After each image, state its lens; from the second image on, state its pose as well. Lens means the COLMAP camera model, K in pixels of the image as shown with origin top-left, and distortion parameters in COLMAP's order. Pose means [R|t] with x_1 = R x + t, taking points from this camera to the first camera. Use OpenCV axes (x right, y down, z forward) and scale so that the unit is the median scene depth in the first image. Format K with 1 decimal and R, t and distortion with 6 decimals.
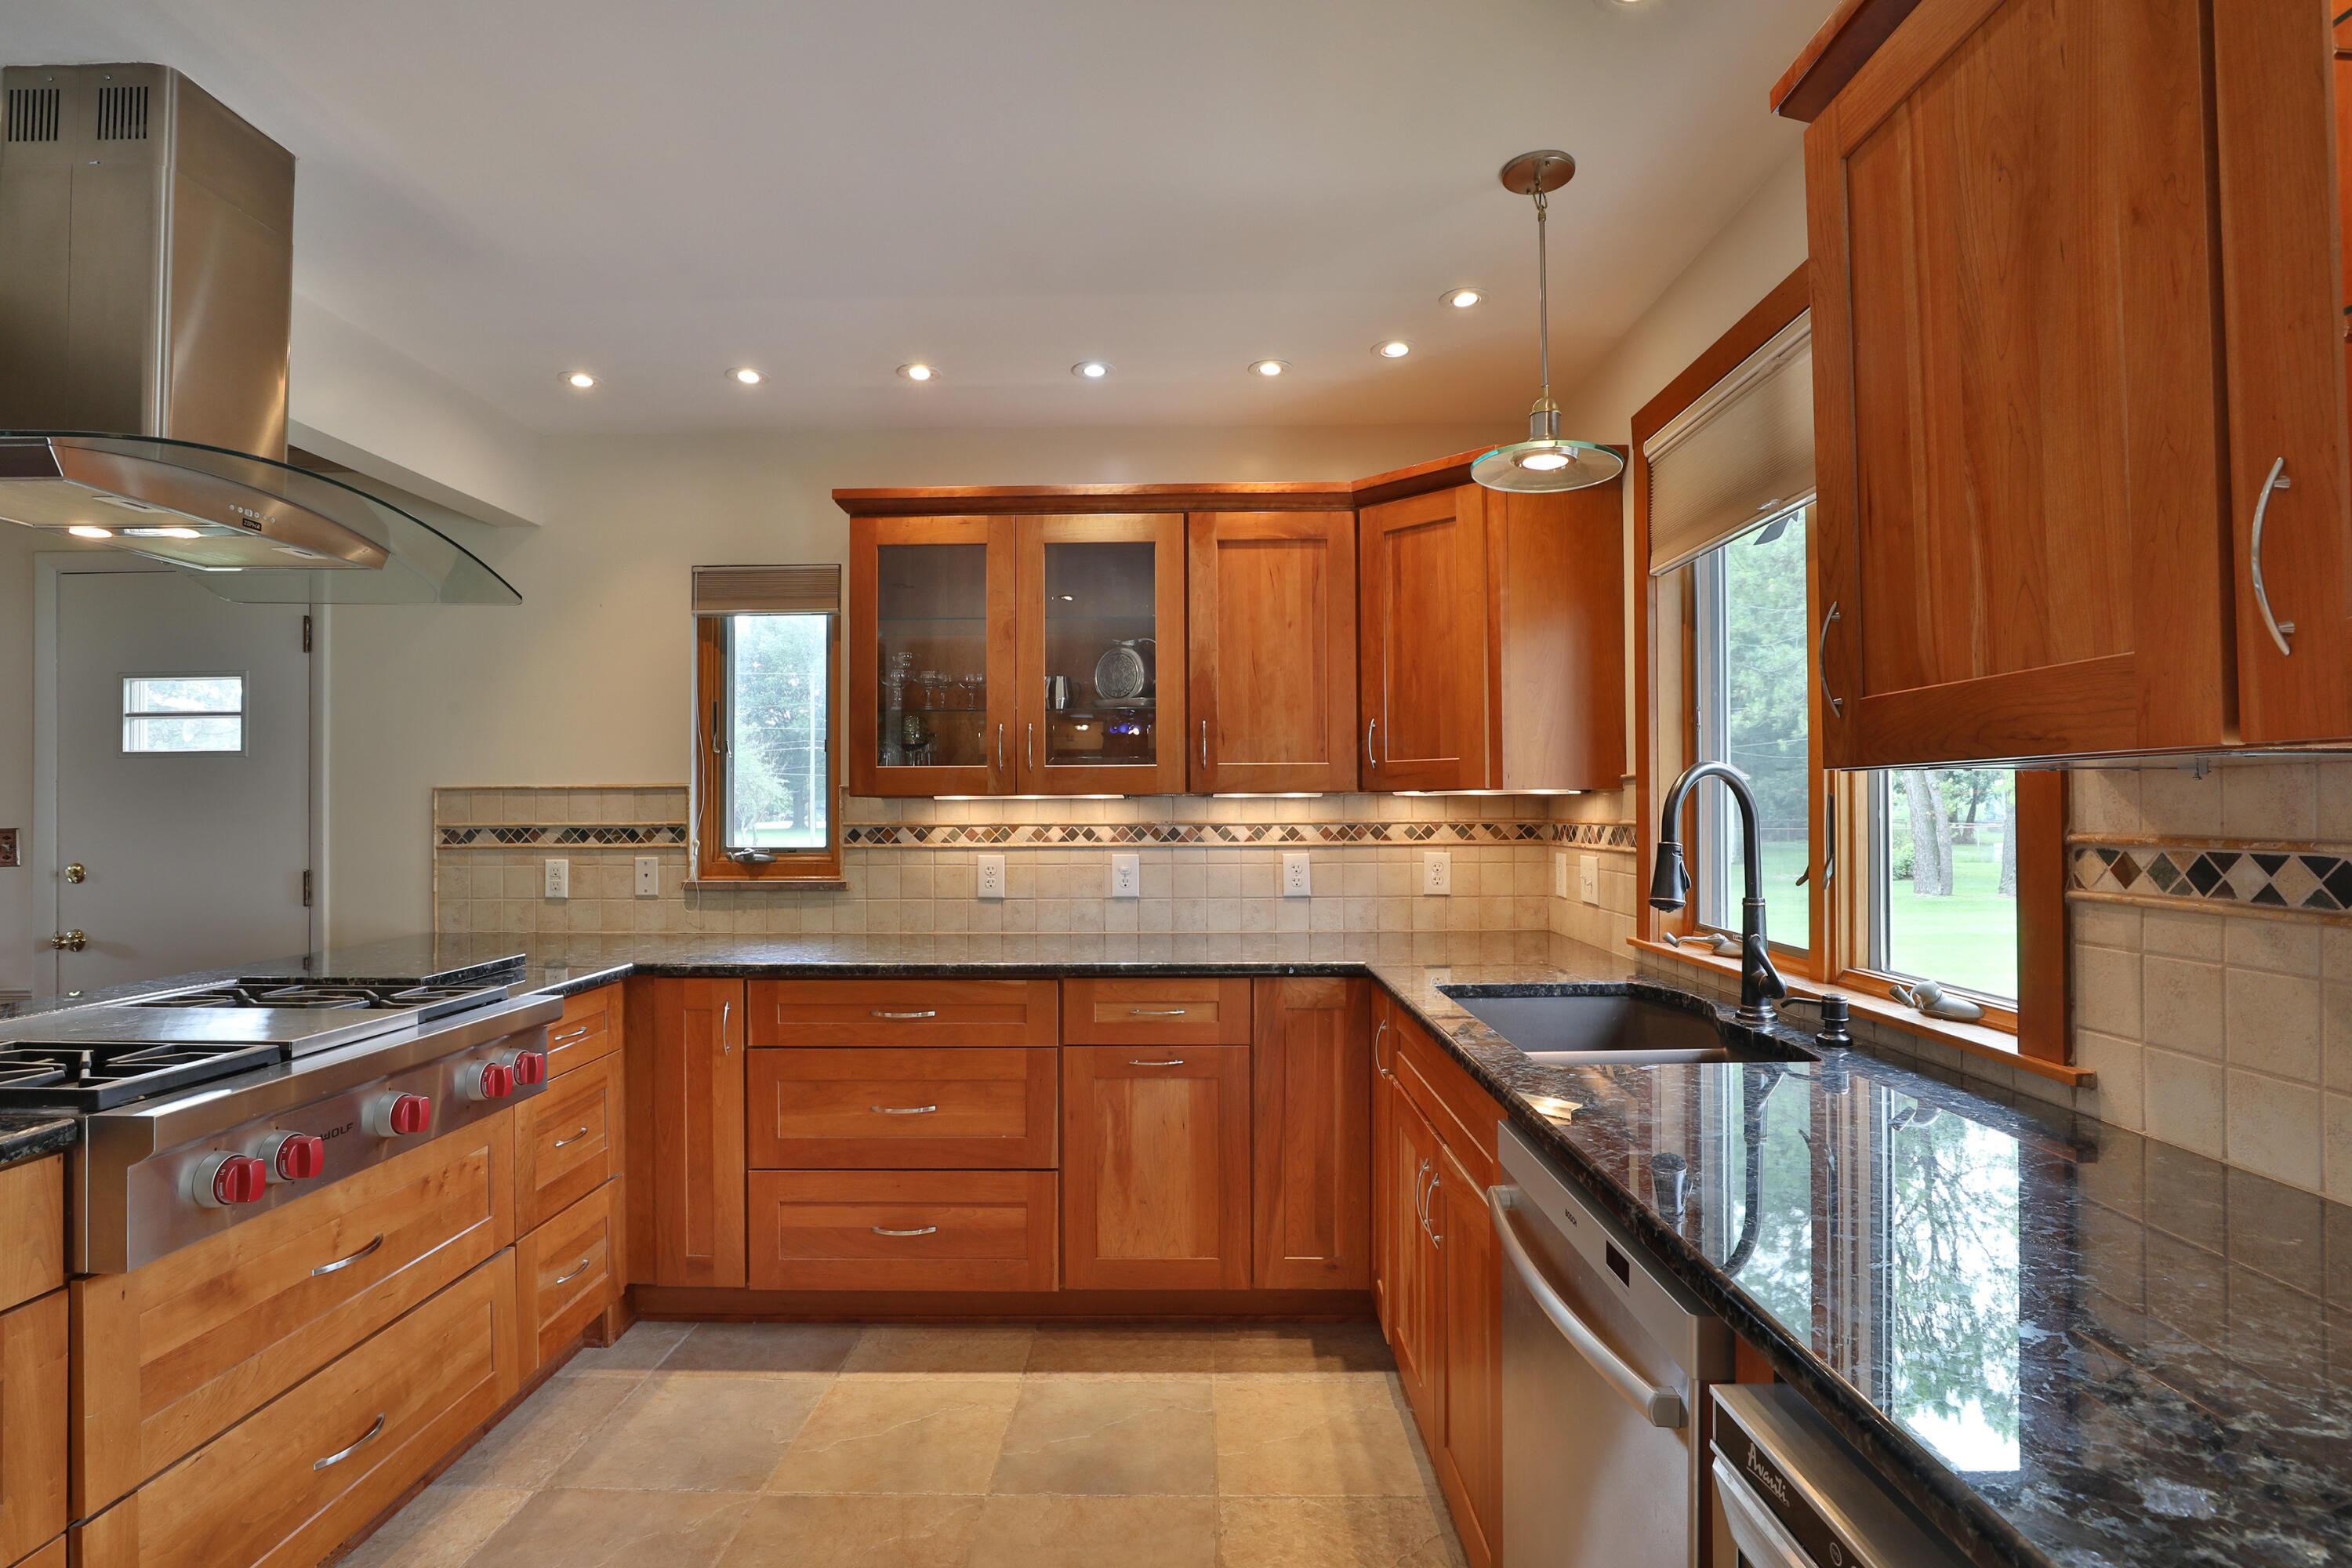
lens RADIAL K [[1141.5, 0, 1165.0], [0, 1141.5, 785.6], [0, 0, 1]] dist [-0.030658, 0.006580]
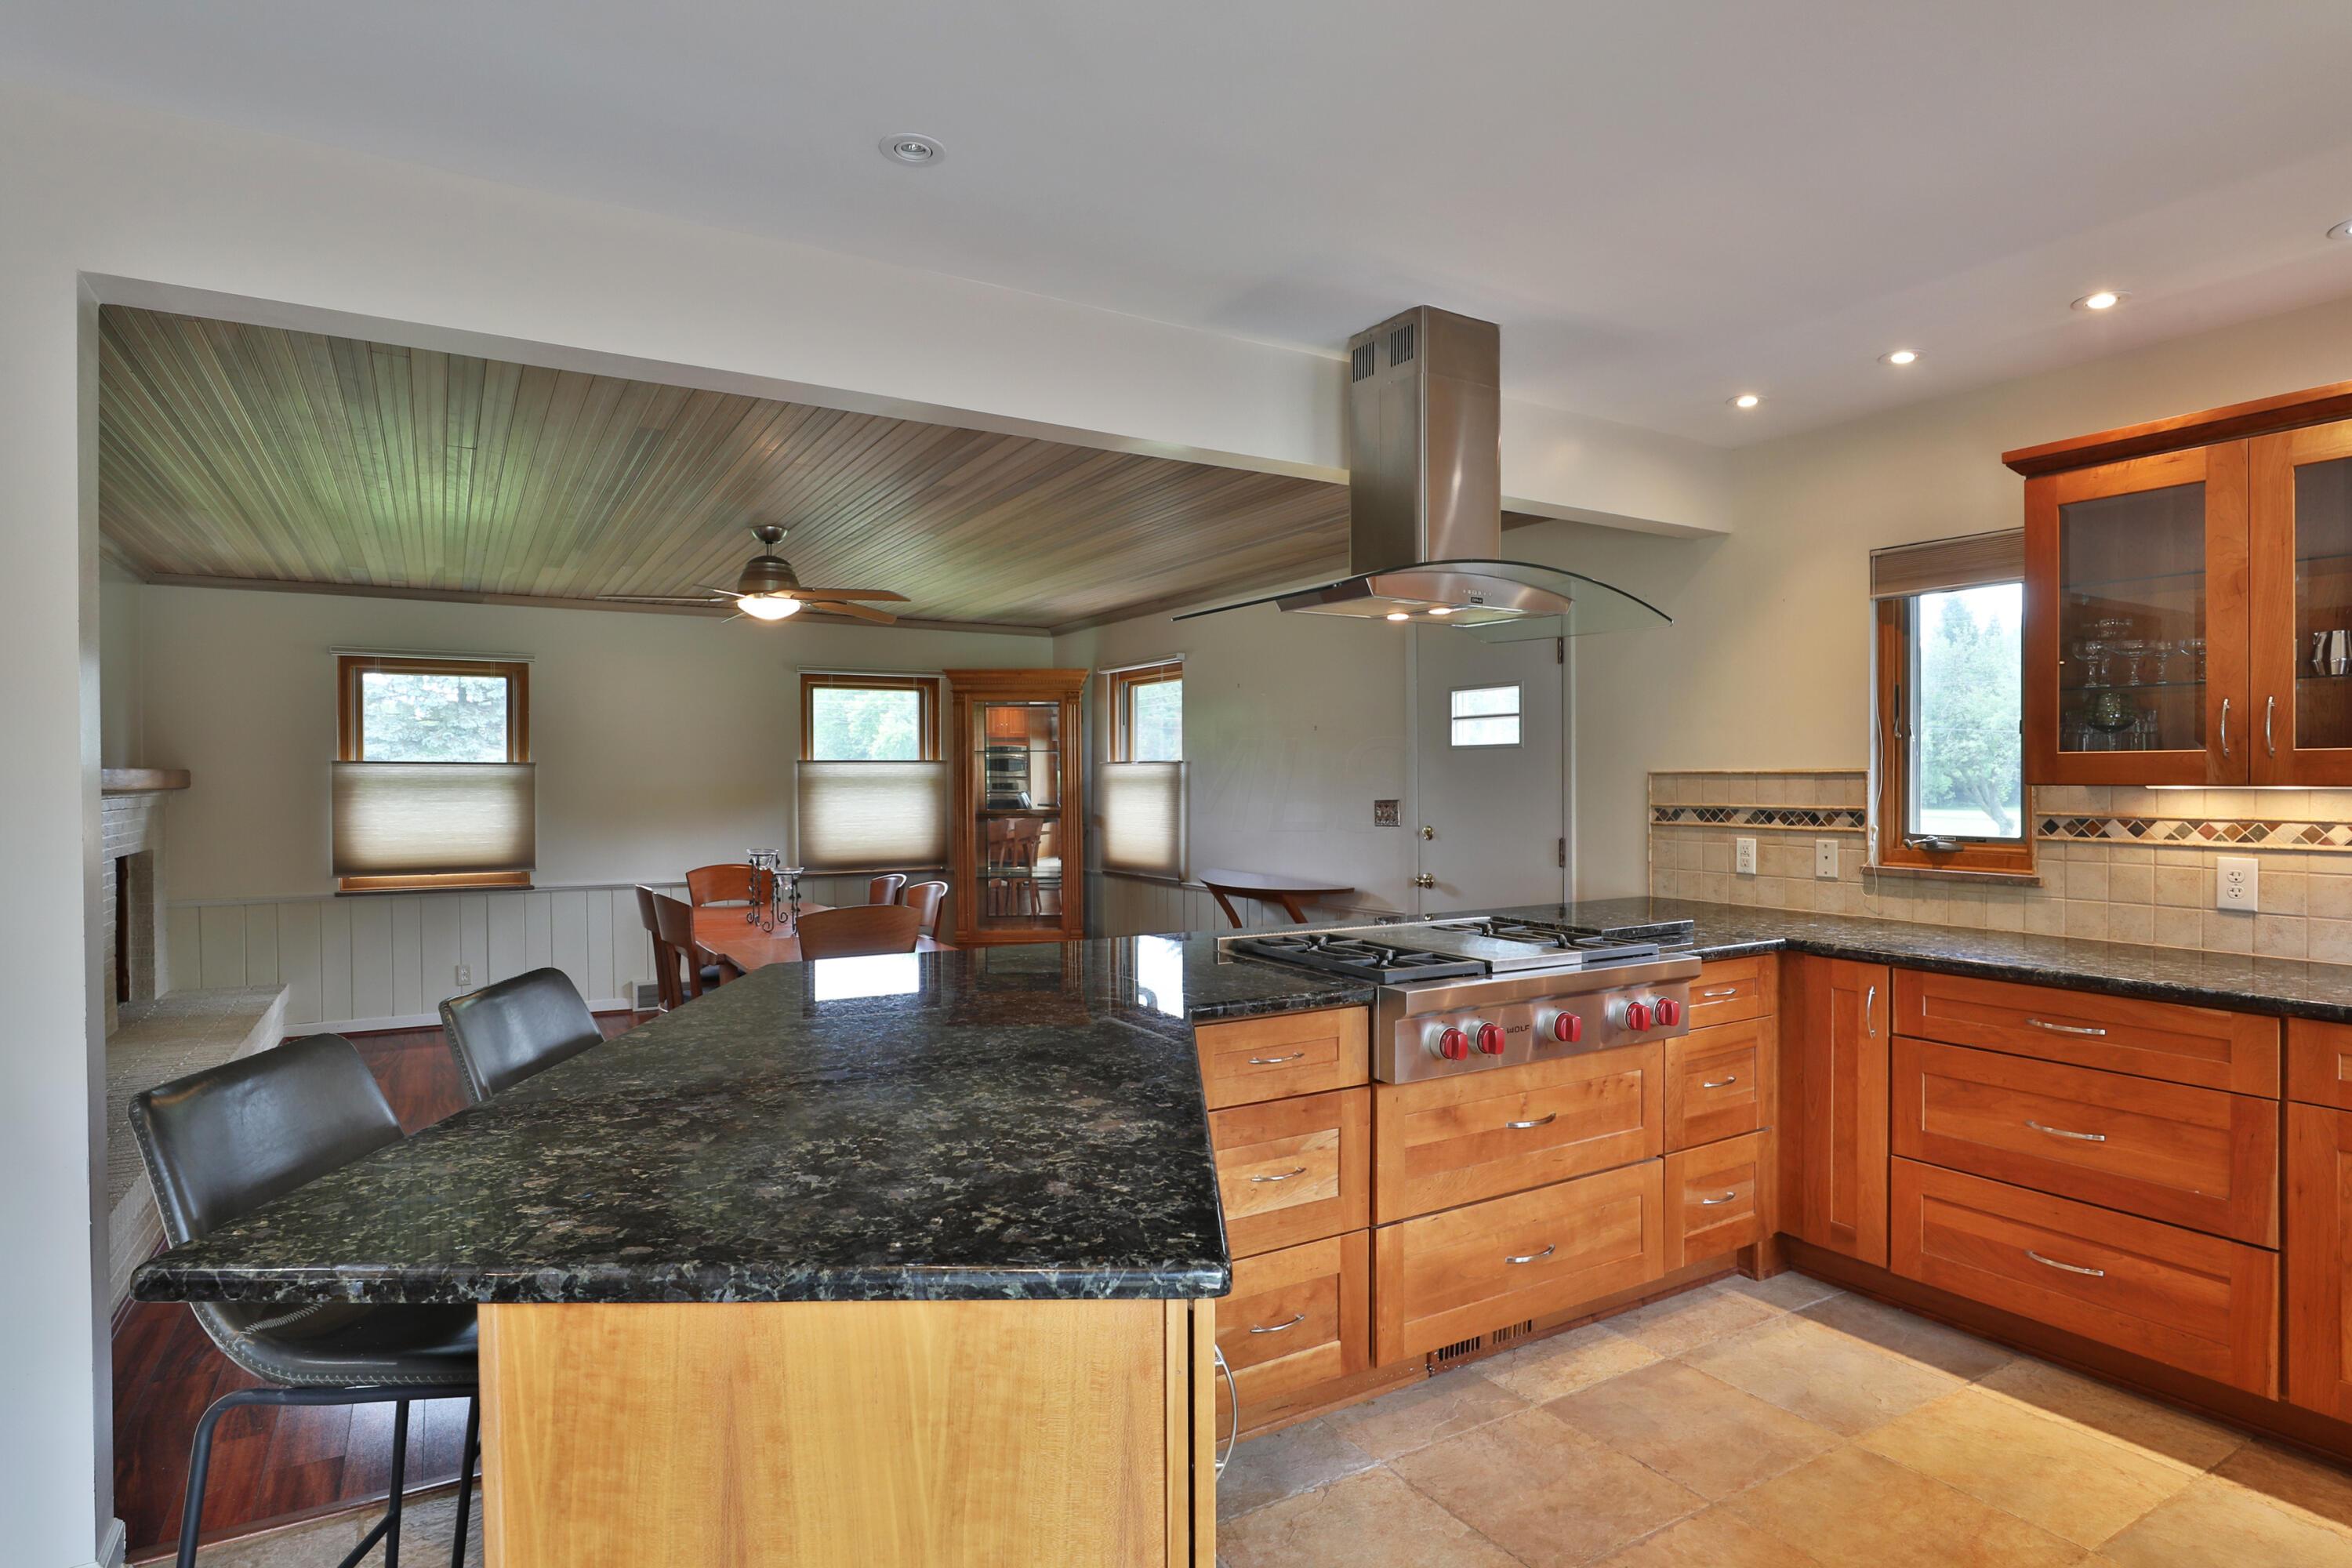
lens RADIAL K [[1257.7, 0, 1180.7], [0, 1257.7, 781.7], [0, 0, 1]] dist [-0.002174, -0.000228]
pose [[0.535264, 0.007940, -0.844647, 0.238214], [0.015877, 0.999685, 0.019459, -0.026541], [0.844535, -0.023826, 0.534970, -0.130221]]
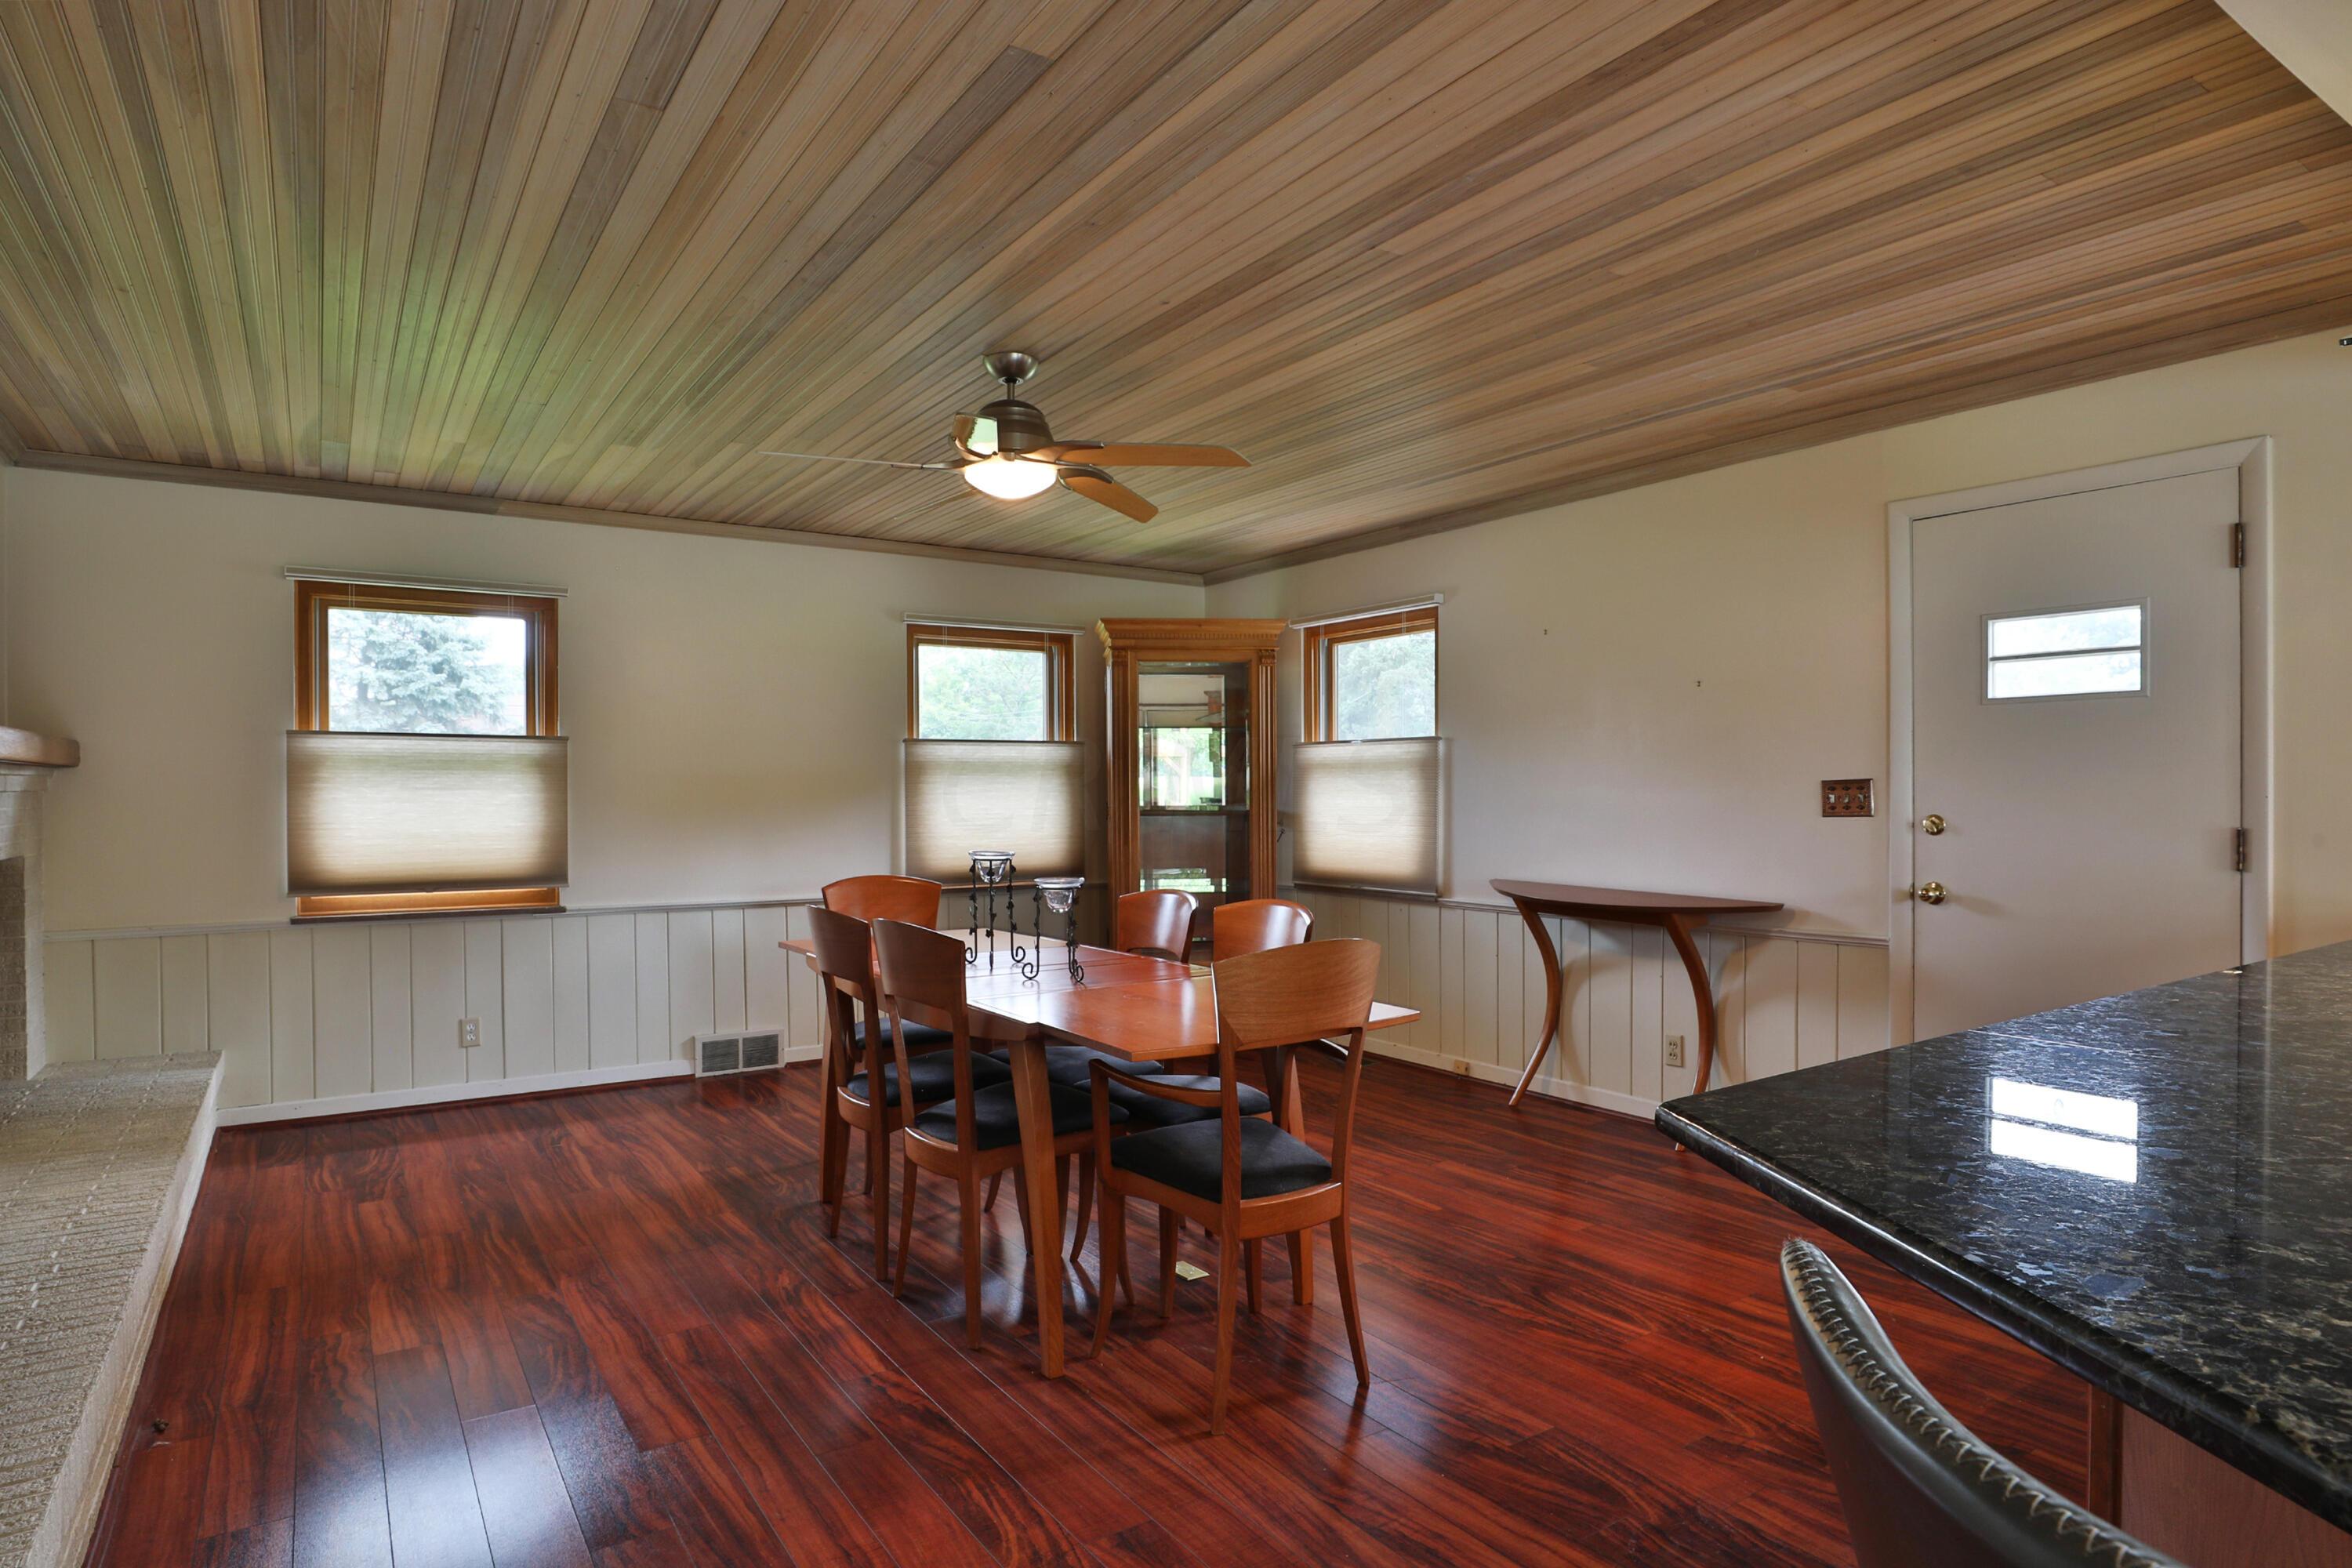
lens RADIAL K [[1301.2, 0, 1179.9], [0, 1301.2, 789.4], [0, 0, 1]] dist [-0.015263, 0.003680]
pose [[0.579952, 0.005657, -0.814631, -0.553548], [0.015424, 0.999720, 0.017924, 0.021270], [0.814505, -0.022960, 0.579702, -0.244596]]
